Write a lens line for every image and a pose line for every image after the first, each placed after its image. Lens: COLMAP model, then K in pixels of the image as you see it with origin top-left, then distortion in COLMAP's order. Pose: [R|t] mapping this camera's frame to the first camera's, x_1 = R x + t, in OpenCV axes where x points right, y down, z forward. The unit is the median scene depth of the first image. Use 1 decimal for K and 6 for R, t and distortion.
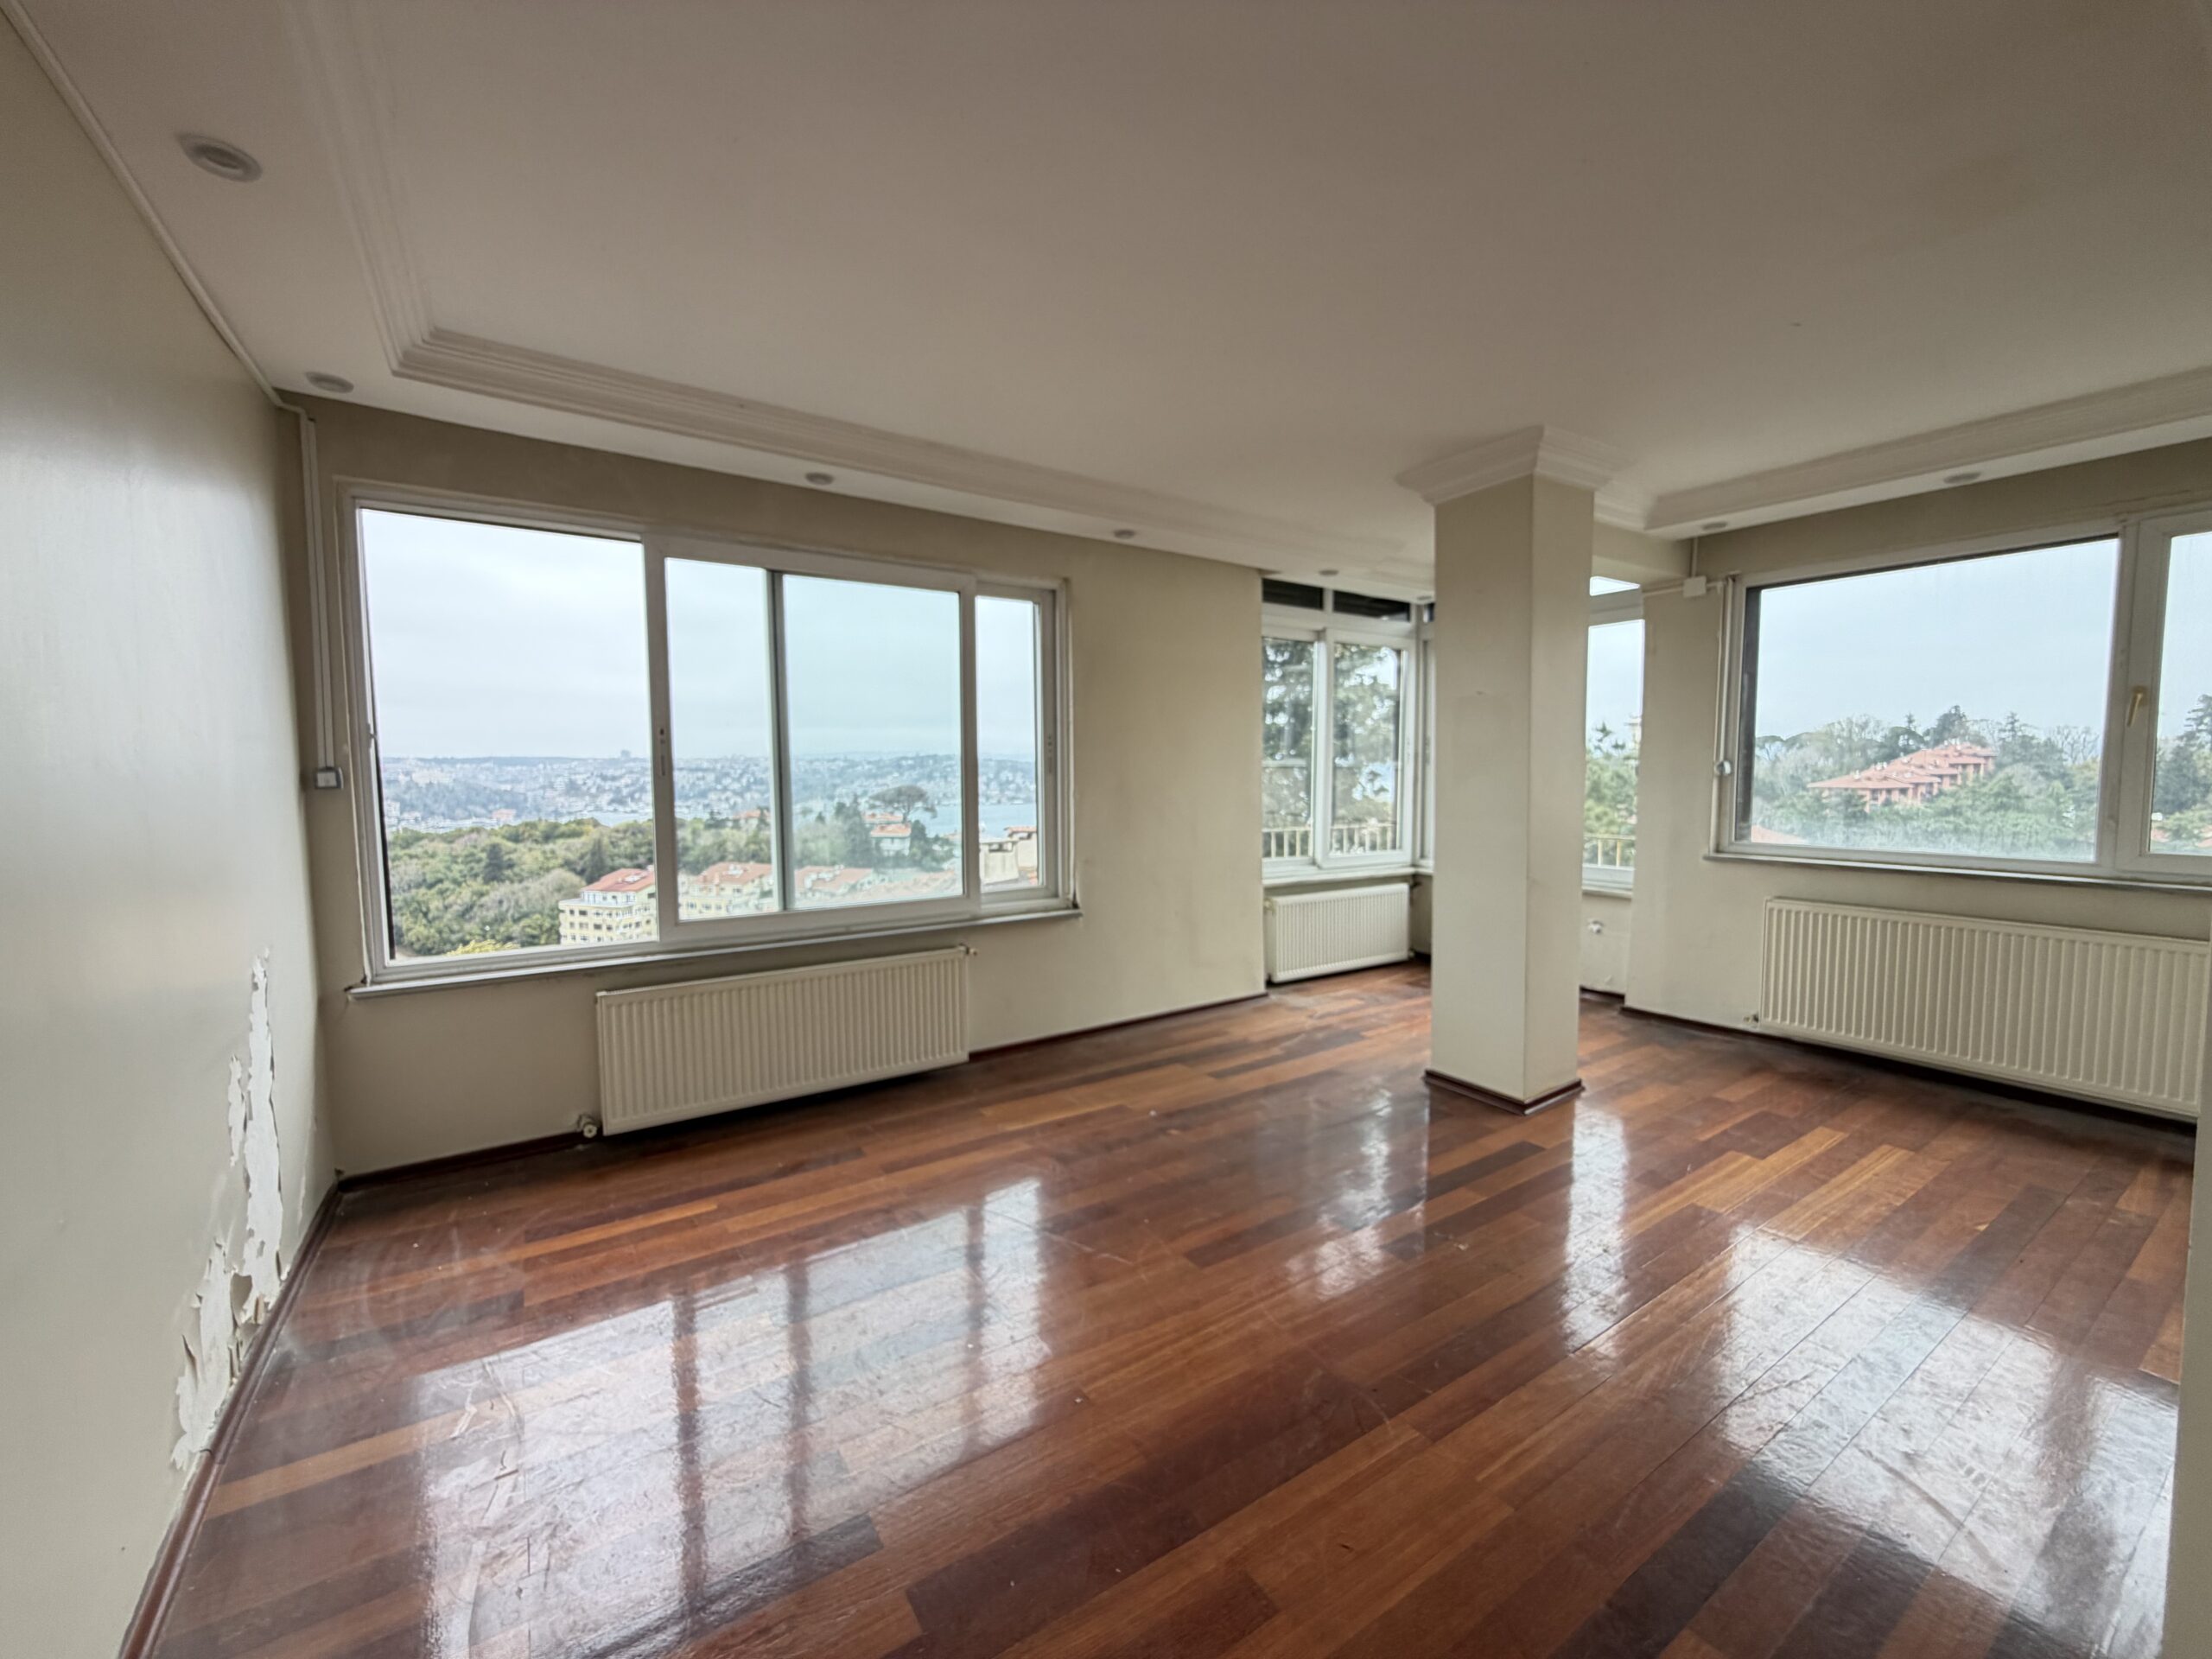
lens RADIAL K [[898.6, 0, 1113.5], [0, 898.6, 808.5], [0, 0, 1]] dist [-0.000828, -0.000082]
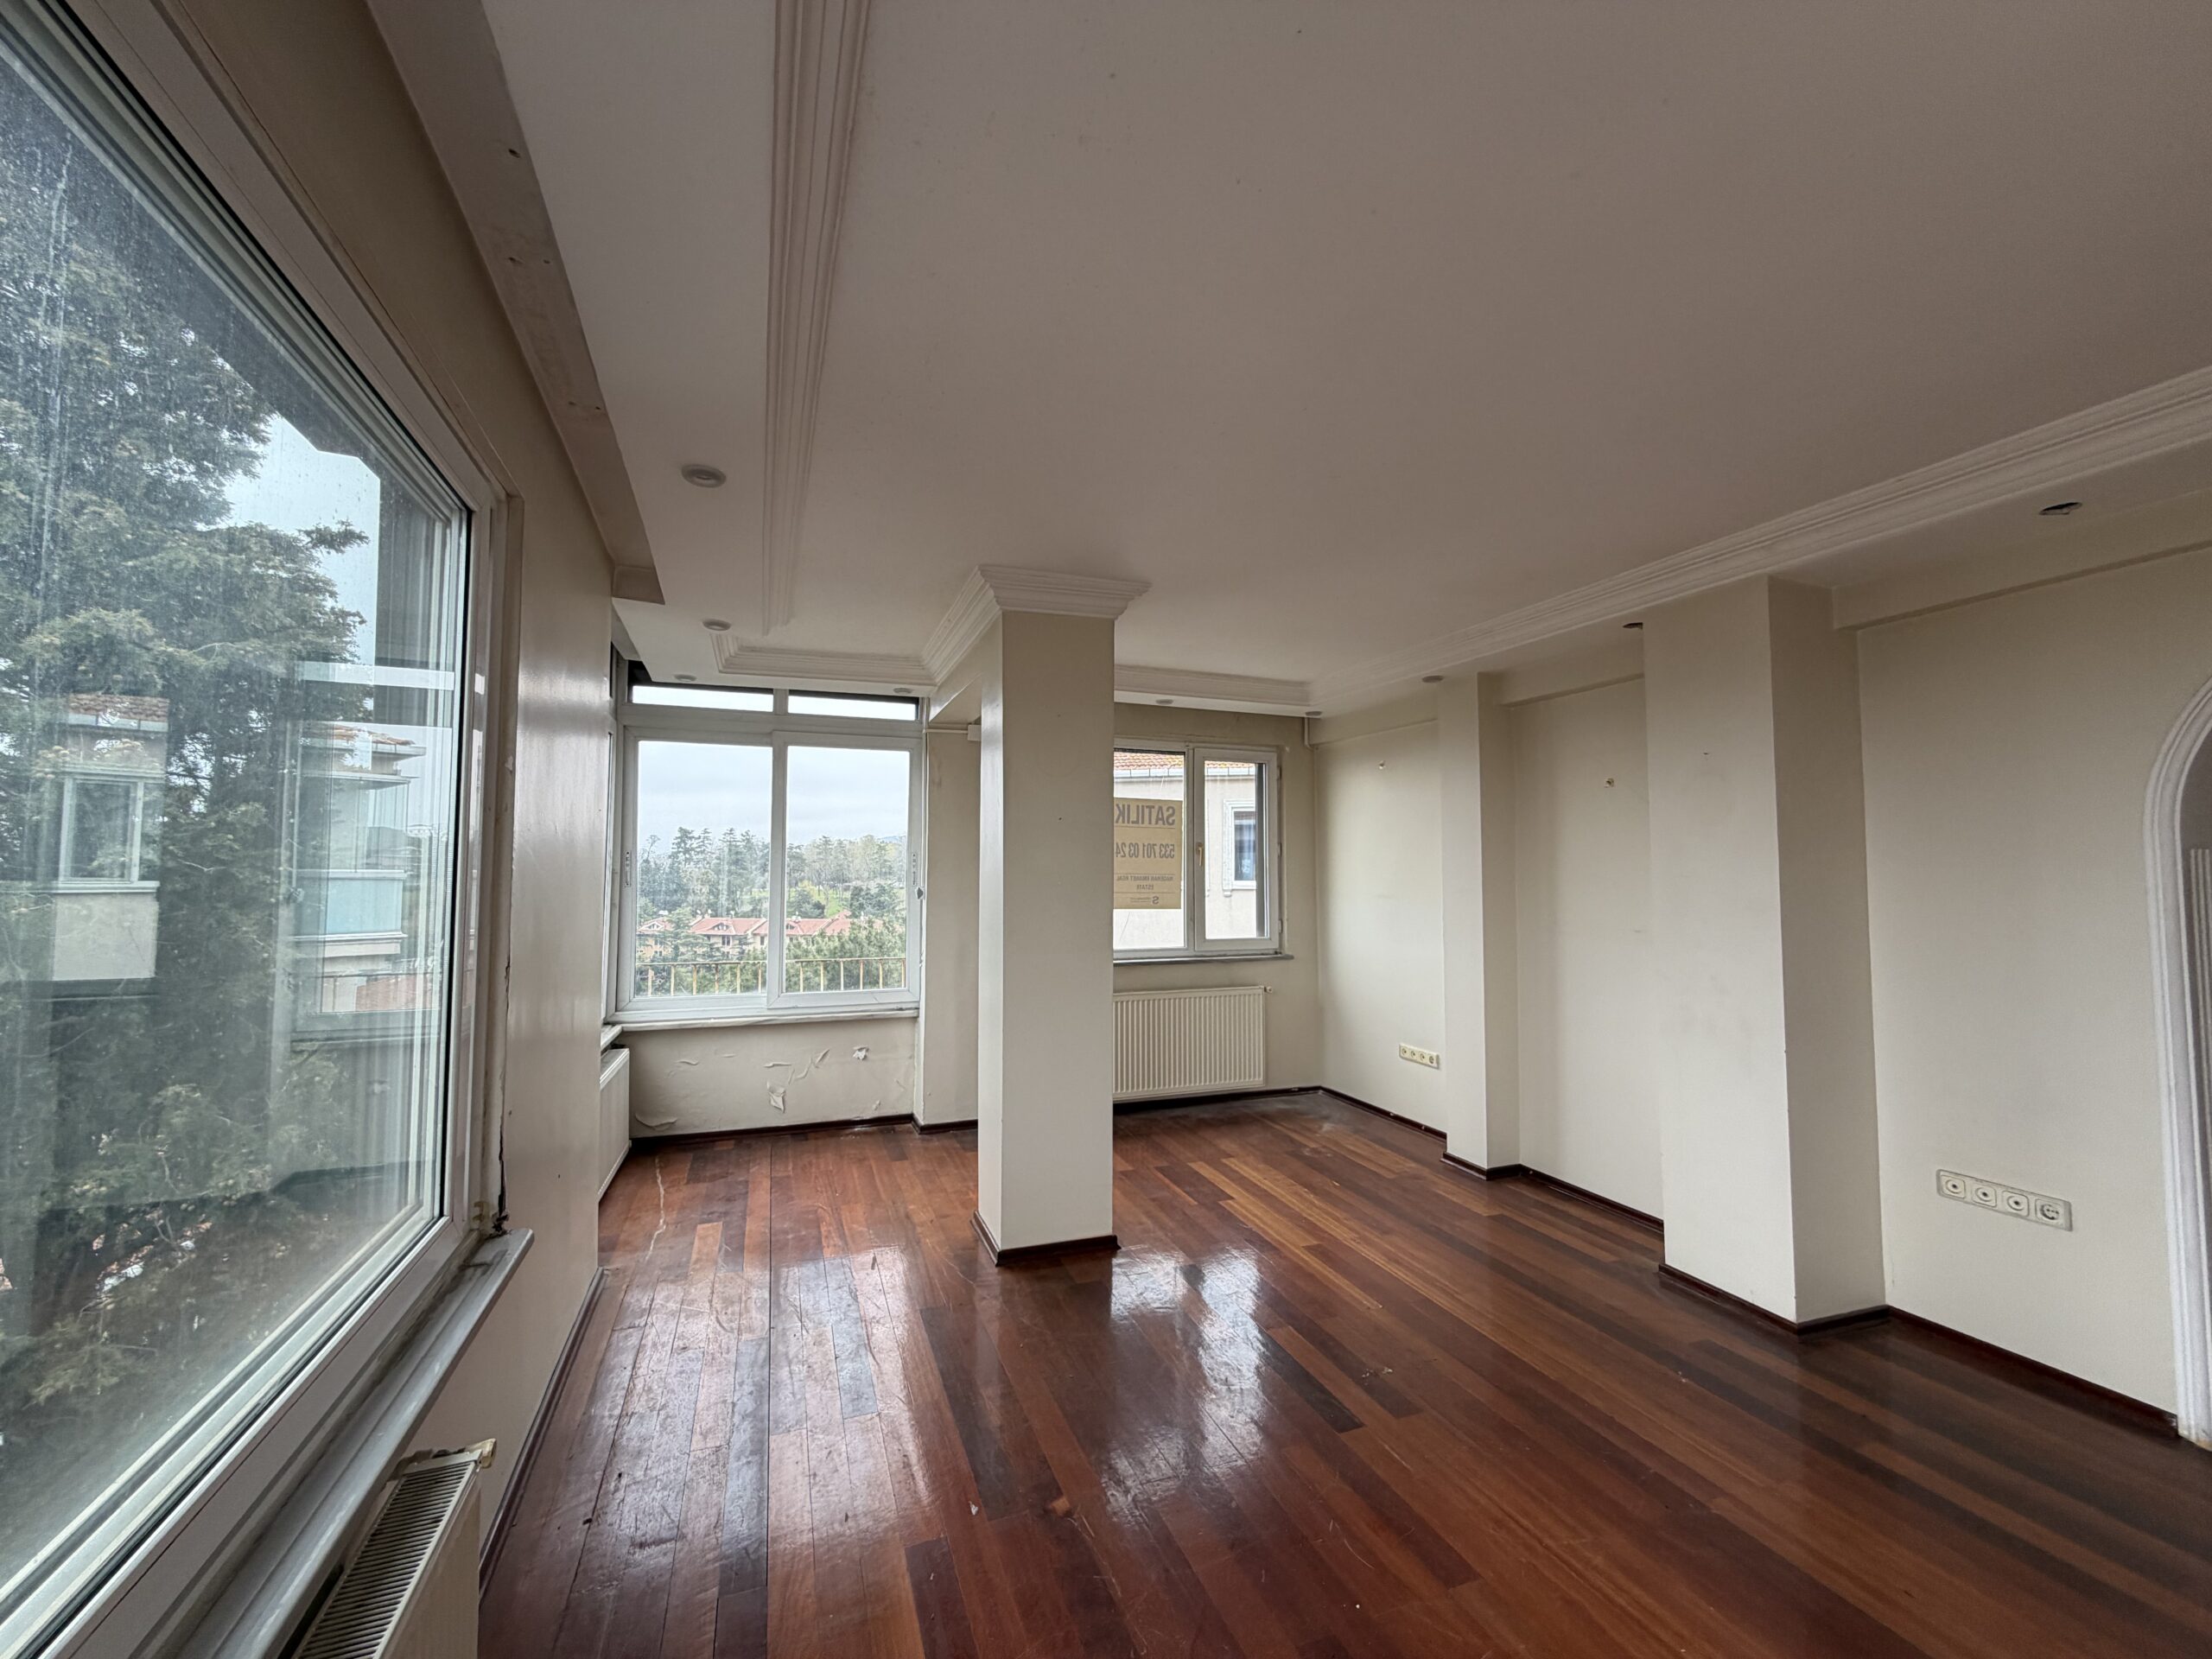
lens RADIAL K [[887.1, 0, 1106.0], [0, 887.1, 825.0], [0, 0, 1]] dist [0.000248, 0.000327]
pose [[0.204375, 0.062983, 0.976864, -0.605024], [0.034800, 0.996830, -0.071551, -0.055857], [-0.978274, 0.048618, 0.201535, 0.946198]]
